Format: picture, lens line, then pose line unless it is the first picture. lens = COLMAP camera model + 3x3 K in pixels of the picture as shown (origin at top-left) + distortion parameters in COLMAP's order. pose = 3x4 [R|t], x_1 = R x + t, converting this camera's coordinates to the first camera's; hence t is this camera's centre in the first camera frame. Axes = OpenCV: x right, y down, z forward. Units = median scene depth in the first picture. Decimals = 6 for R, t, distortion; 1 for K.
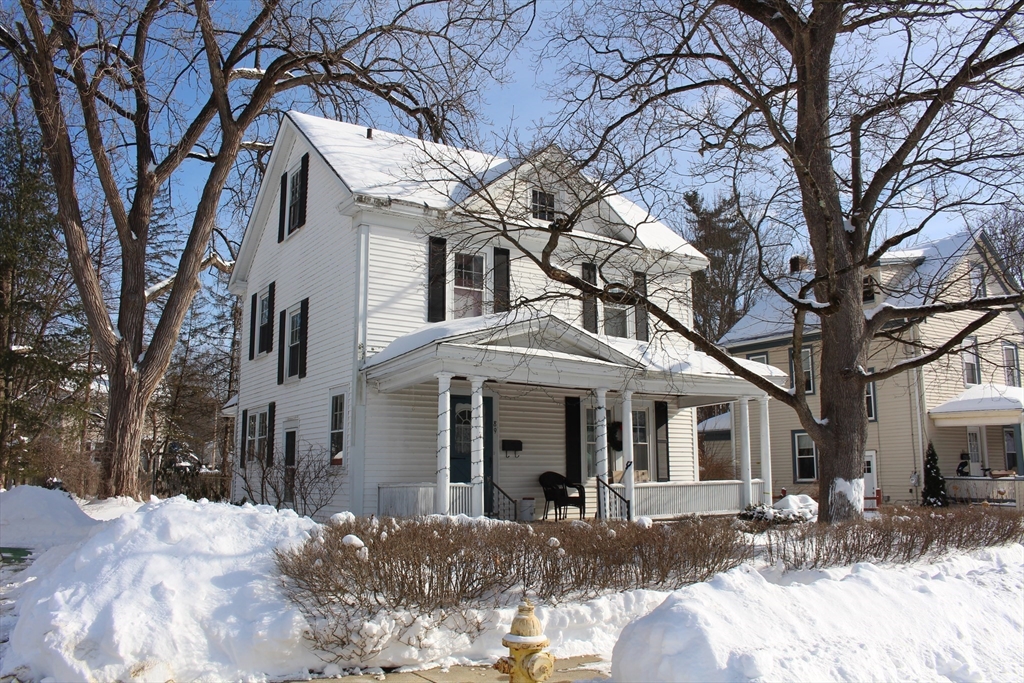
lens RADIAL K [[847.1, 0, 512.0], [0, 847.1, 341.5], [0, 0, 1]] dist [-0.140034, 0.116685]
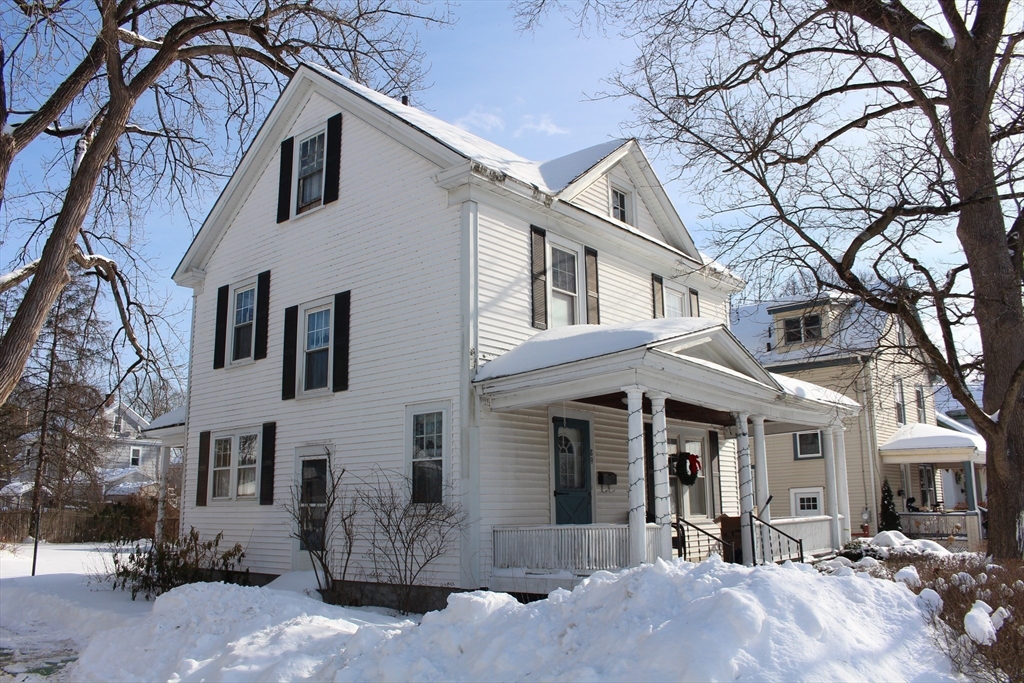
lens RADIAL K [[847.1, 0, 512.0], [0, 847.1, 341.5], [0, 0, 1]] dist [-0.140034, 0.116685]
pose [[0.960271, 0.050772, 0.274413, -0.343070], [-0.038914, 0.998066, -0.048486, 0.031386], [-0.276344, 0.035881, 0.960389, 0.214046]]
